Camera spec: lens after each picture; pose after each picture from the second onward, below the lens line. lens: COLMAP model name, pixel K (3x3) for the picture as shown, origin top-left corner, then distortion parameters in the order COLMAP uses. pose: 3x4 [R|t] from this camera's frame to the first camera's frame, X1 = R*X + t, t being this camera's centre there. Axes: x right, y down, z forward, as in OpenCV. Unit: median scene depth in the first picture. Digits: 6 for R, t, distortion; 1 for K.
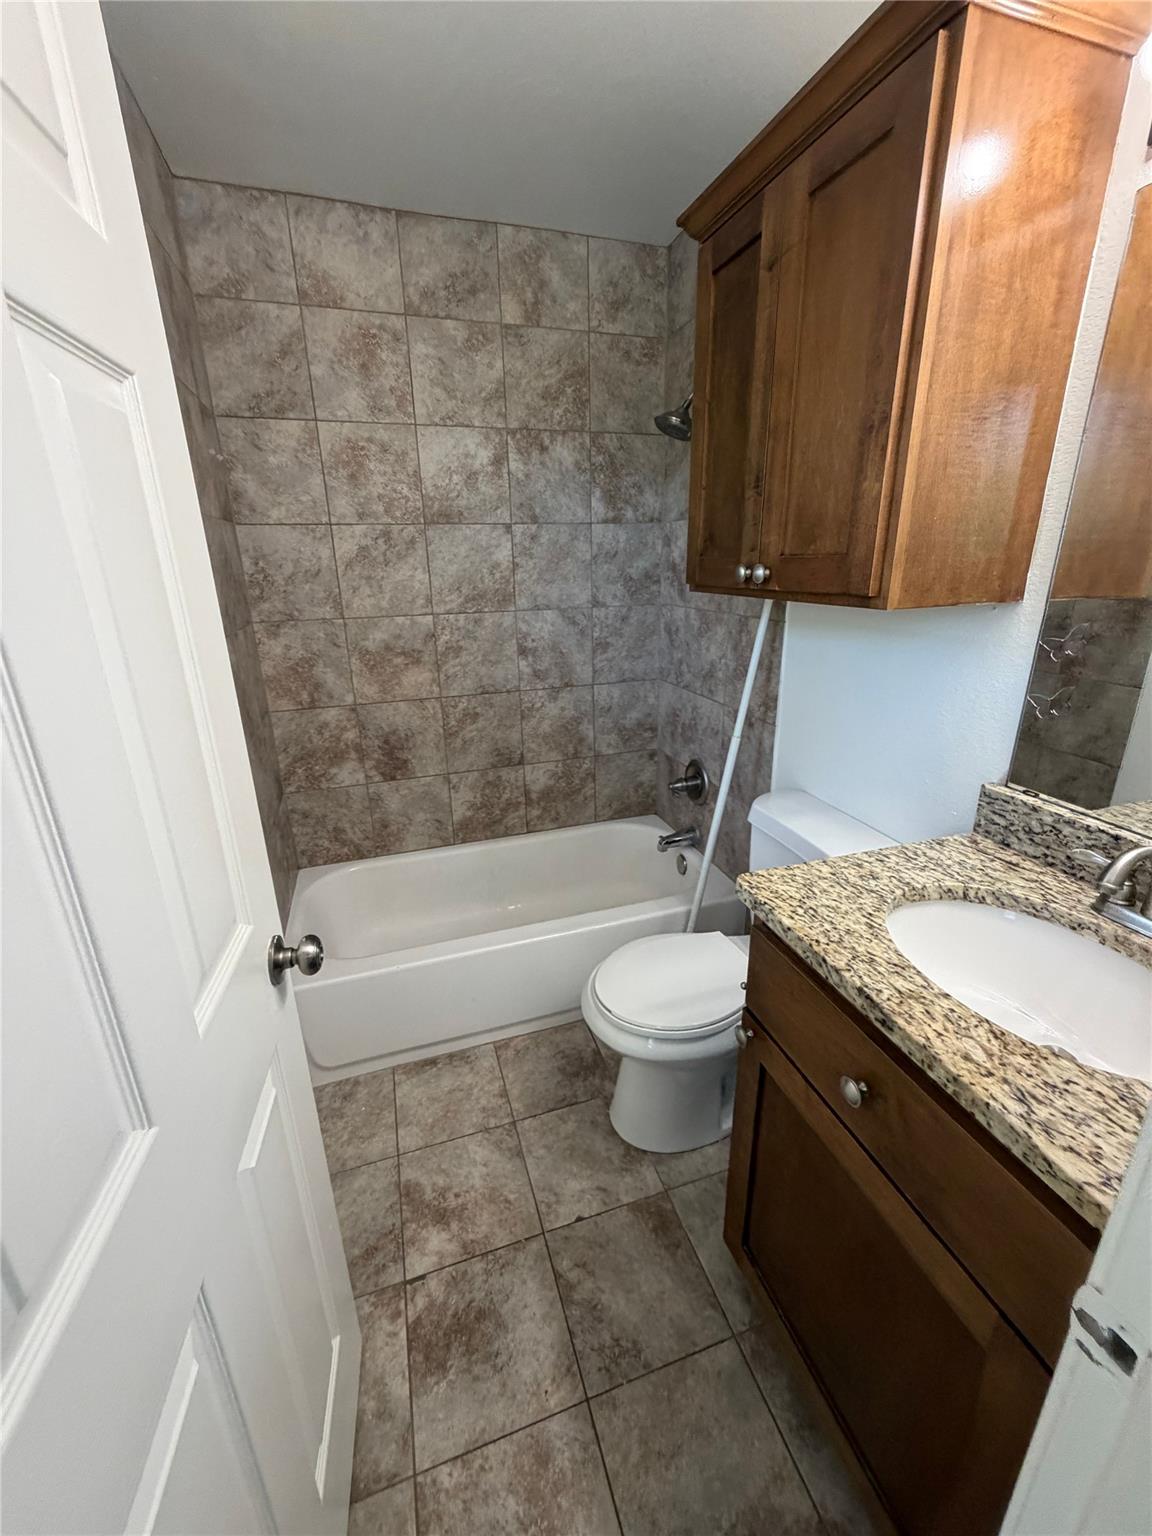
lens RADIAL K [[615.2, 0, 578.5], [0, 615.2, 765.0], [0, 0, 1]] dist [-0.001522, -0.000193]
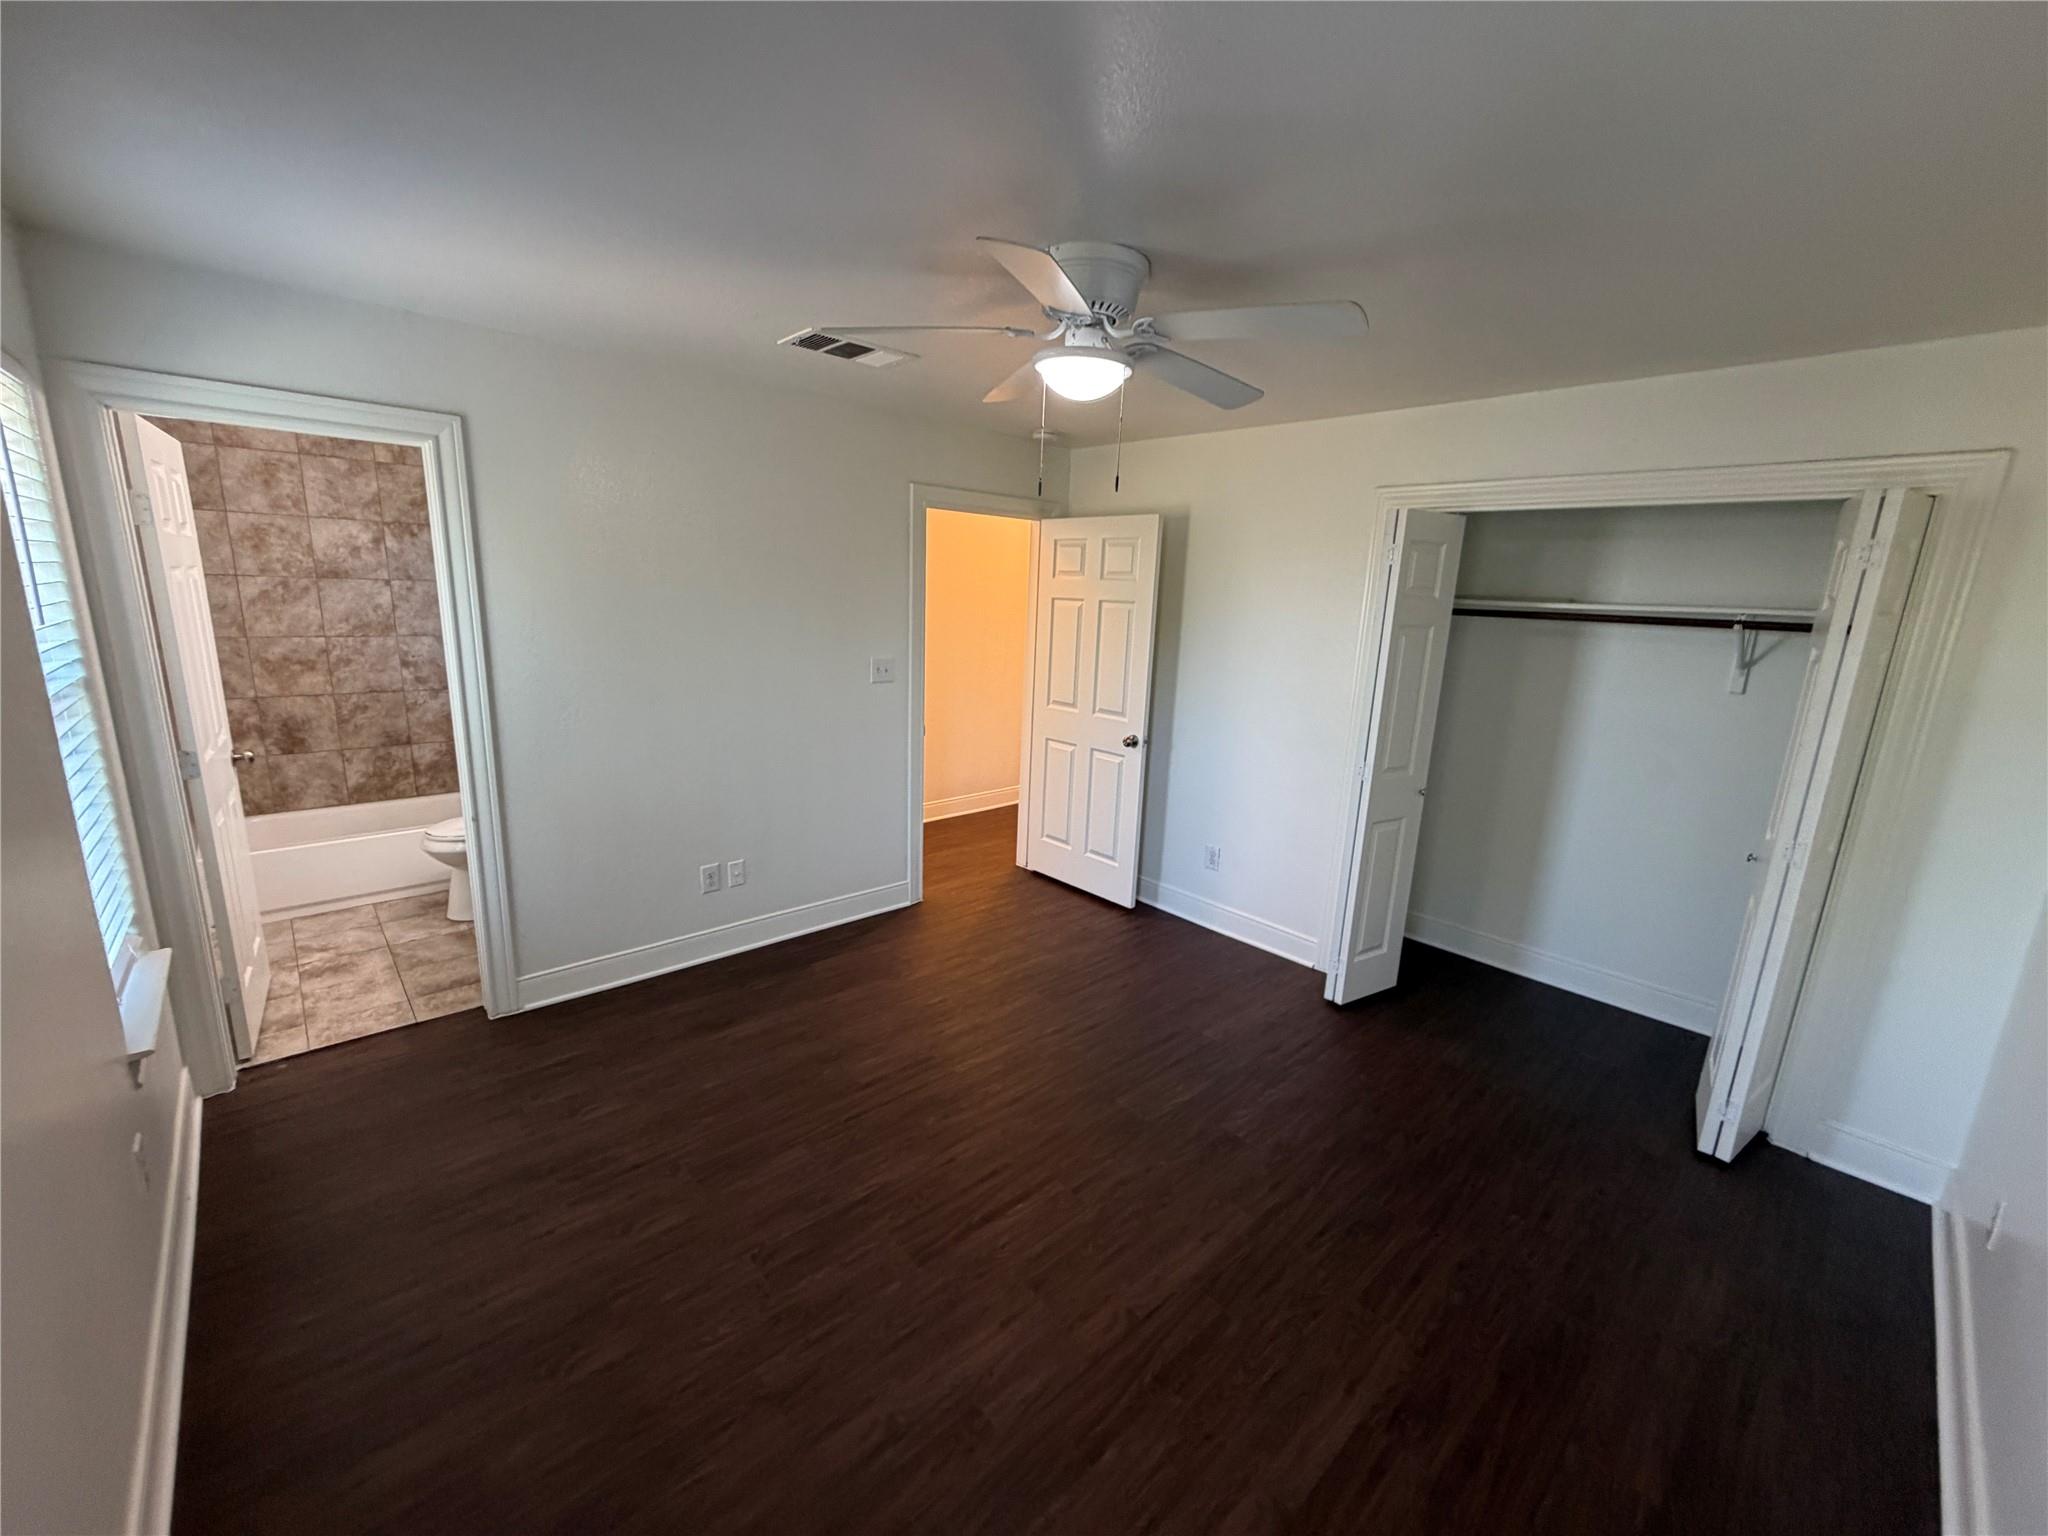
lens RADIAL K [[820.3, 0, 1026.6], [0, 820.3, 769.3], [0, 0, 1]] dist [-0.001522, -0.000193]
pose [[0.905973, -0.037247, 0.421693, 0.448634], [0.079338, 0.993411, -0.082706, 0.368144], [-0.415834, 0.108386, 0.902959, -1.444069]]
